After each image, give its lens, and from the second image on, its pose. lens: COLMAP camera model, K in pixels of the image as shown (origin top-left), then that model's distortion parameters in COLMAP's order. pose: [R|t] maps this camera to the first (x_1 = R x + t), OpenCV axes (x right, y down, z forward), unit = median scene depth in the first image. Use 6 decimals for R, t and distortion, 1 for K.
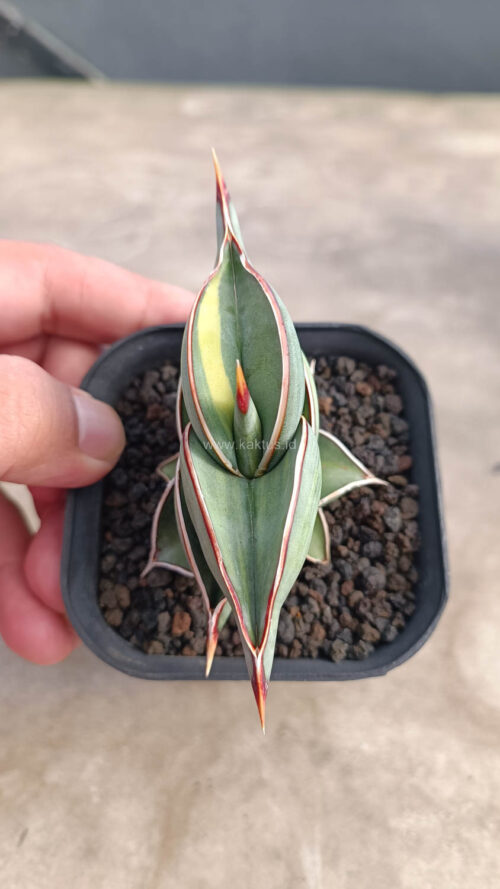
lens RADIAL K [[581.8, 0, 254.1], [0, 581.8, 445.6], [0, 0, 1]] dist [-0.005320, -0.019412]
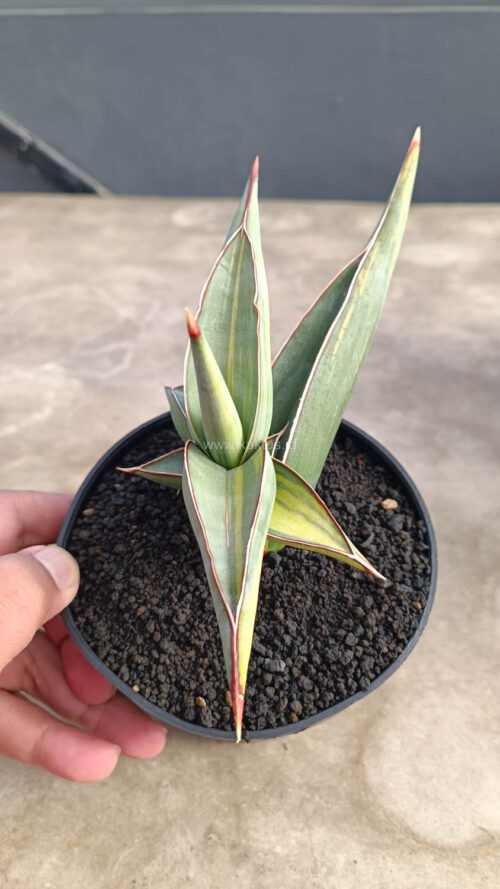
lens RADIAL K [[581.8, 0, 254.1], [0, 581.8, 445.6], [0, 0, 1]] dist [-0.005320, -0.019412]
pose [[0.999683, -0.013921, -0.020990, 0.170639], [0.011936, 0.995694, -0.091924, -0.179068], [0.022179, 0.091645, 0.995545, -0.231207]]
